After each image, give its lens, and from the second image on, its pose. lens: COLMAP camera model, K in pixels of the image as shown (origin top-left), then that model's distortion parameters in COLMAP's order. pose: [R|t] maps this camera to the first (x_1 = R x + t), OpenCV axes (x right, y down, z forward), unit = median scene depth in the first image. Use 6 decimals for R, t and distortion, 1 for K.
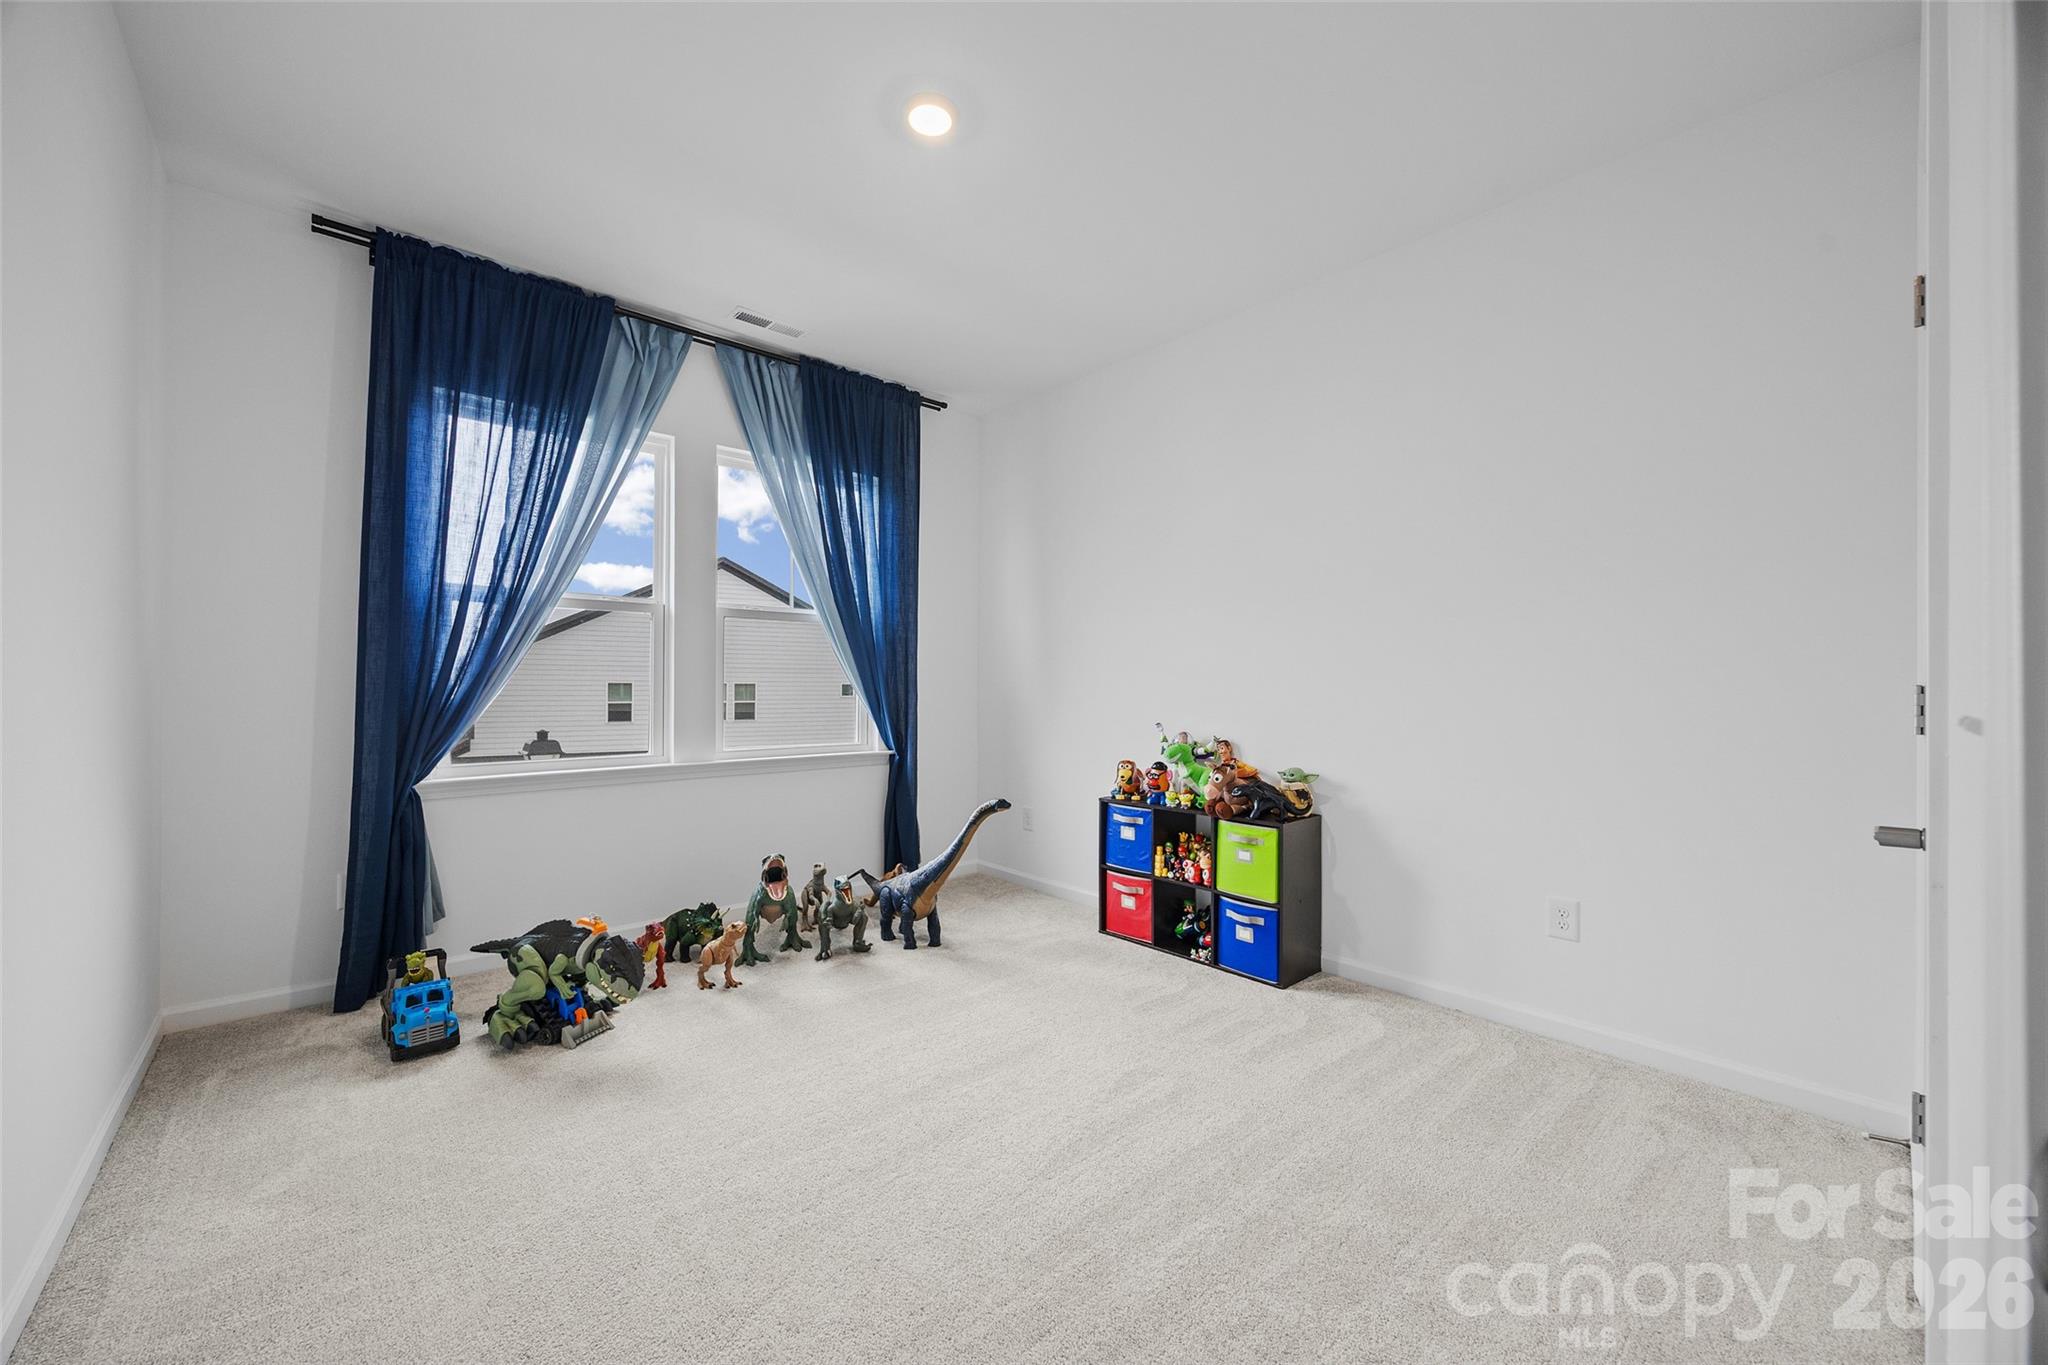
lens RADIAL K [[798.3, 0, 1025.9], [0, 798.3, 673.0], [0, 0, 1]] dist [0.000716, -0.000770]
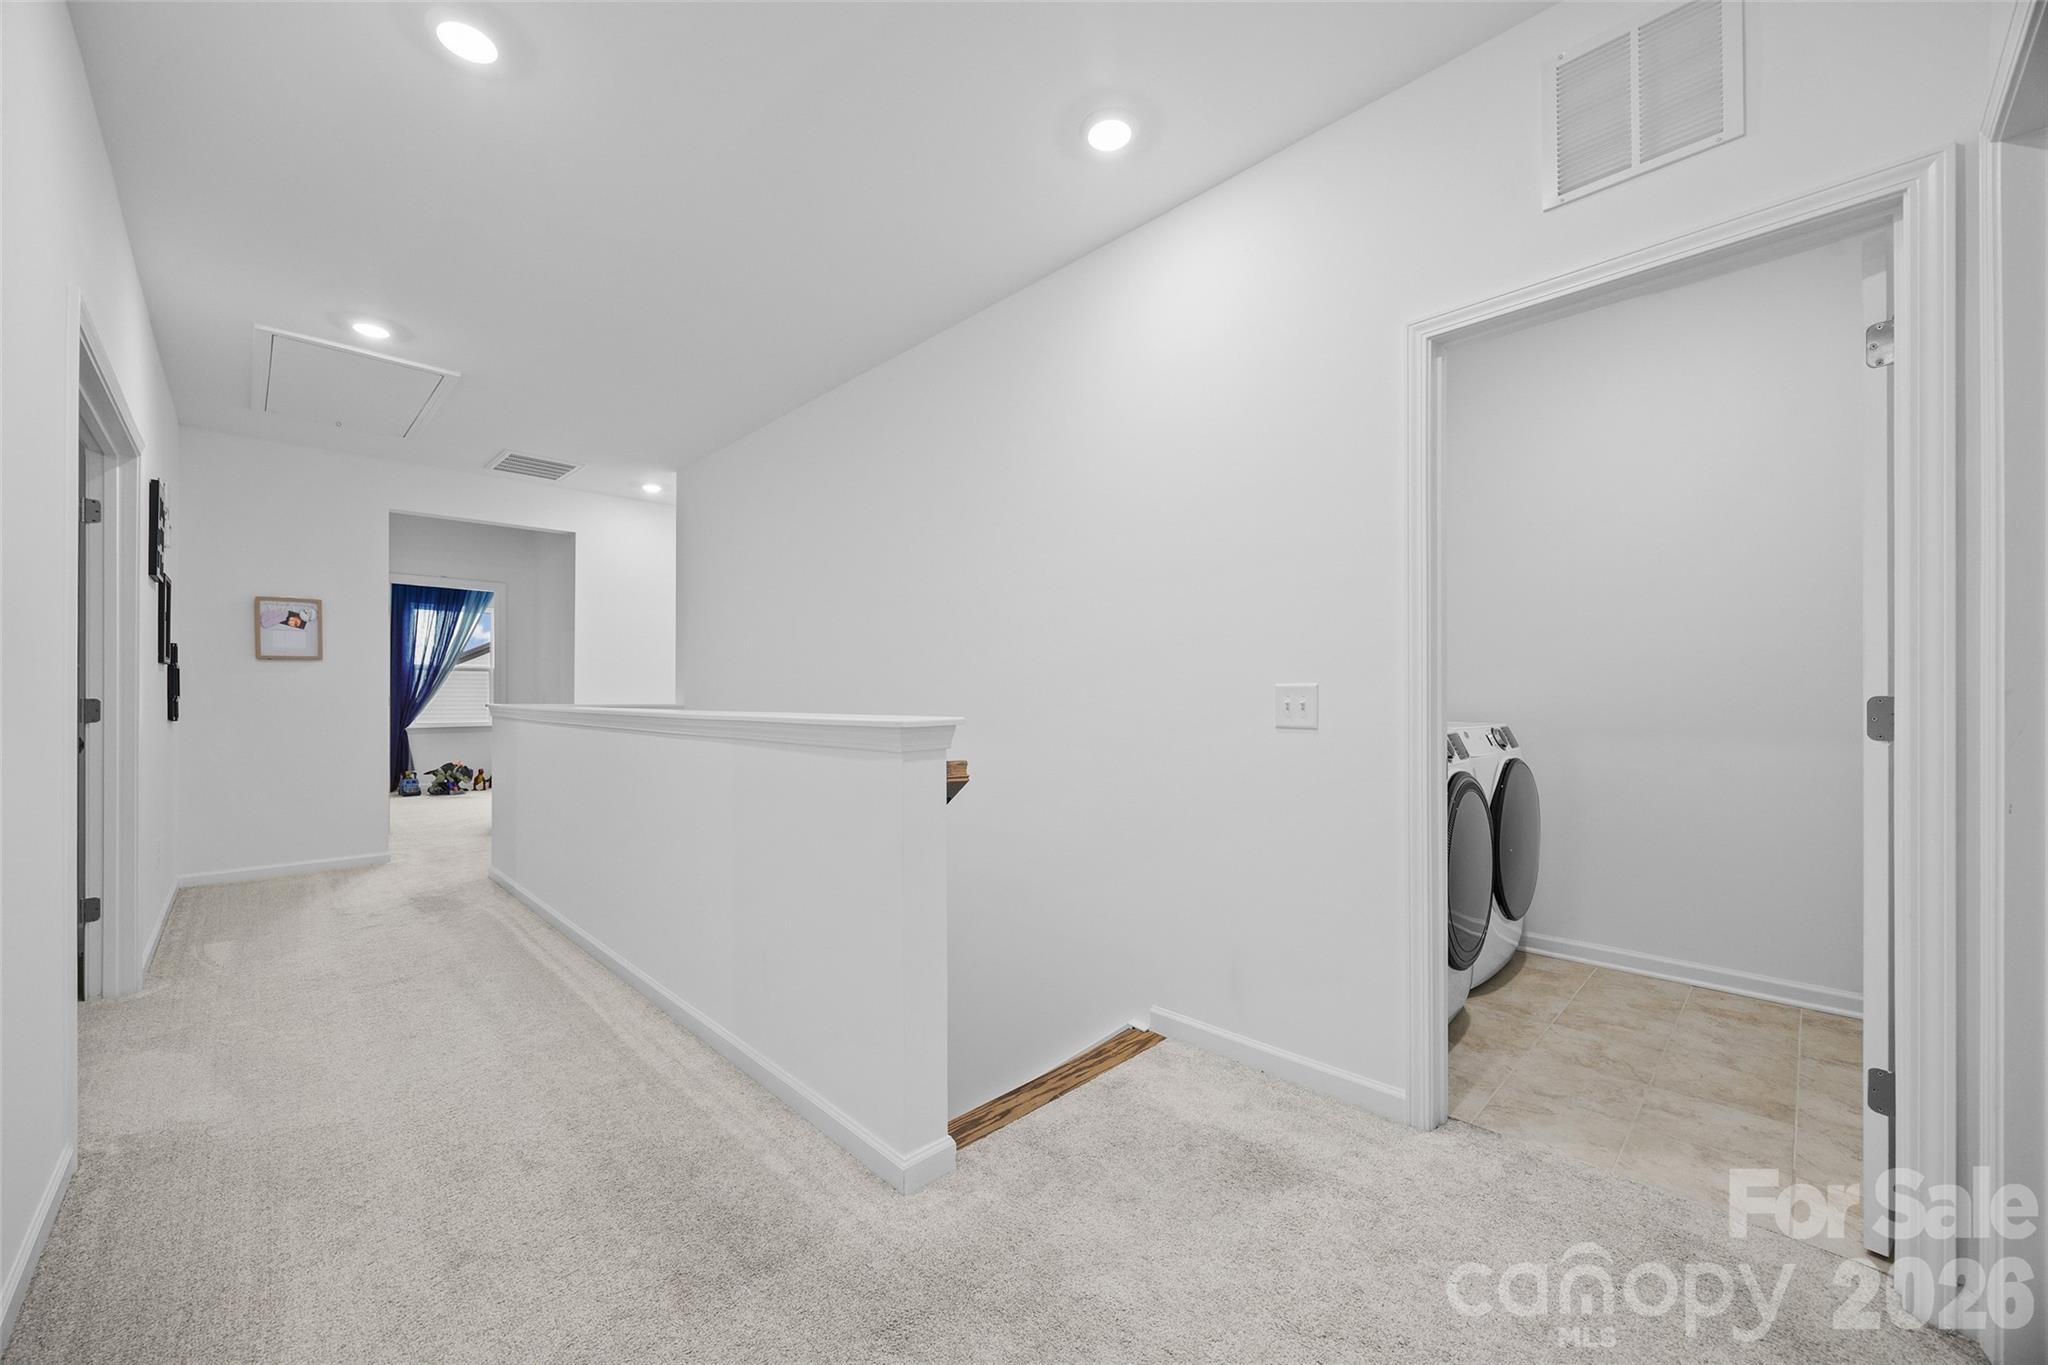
lens RADIAL K [[798.3, 0, 1022.2], [0, 798.3, 690.5], [0, 0, 1]] dist [0.000716, -0.000770]
pose [[0.999455, -0.011860, 0.030815, 1.599992], [0.011909, 0.999928, -0.001410, 0.024545], [-0.030796, 0.001776, 0.999524, -2.265058]]
